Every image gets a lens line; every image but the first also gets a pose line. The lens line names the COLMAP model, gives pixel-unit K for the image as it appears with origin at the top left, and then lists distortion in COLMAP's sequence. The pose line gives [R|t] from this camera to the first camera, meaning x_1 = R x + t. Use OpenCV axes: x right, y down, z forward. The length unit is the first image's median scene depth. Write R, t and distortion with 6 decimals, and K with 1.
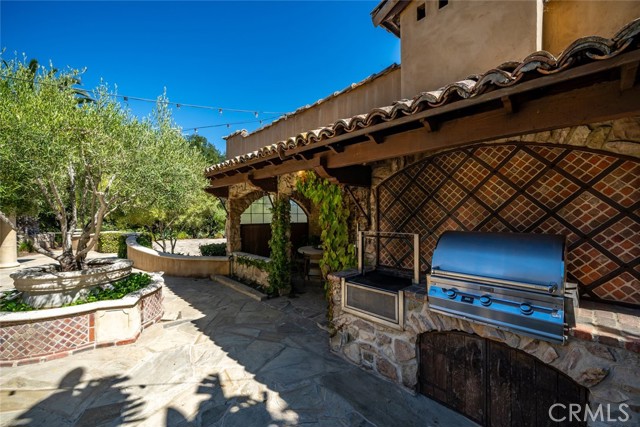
lens RADIAL K [[262.4, 0, 320.9], [0, 262.4, 214.5], [0, 0, 1]] dist [0.002233, 0.000289]
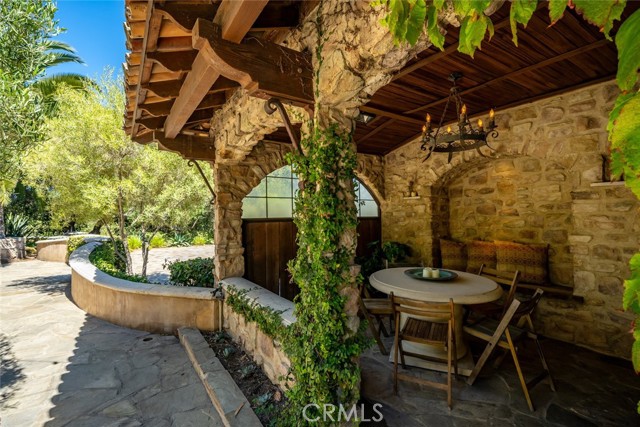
lens RADIAL K [[294.8, 0, 320.8], [0, 294.8, 214.0], [0, 0, 1]] dist [0.000443, 0.000023]
pose [[0.983971, -0.012820, -0.177866, -0.078676], [0.011633, 0.999903, -0.007715, 0.036740], [0.177947, 0.005523, 0.984025, 0.540251]]
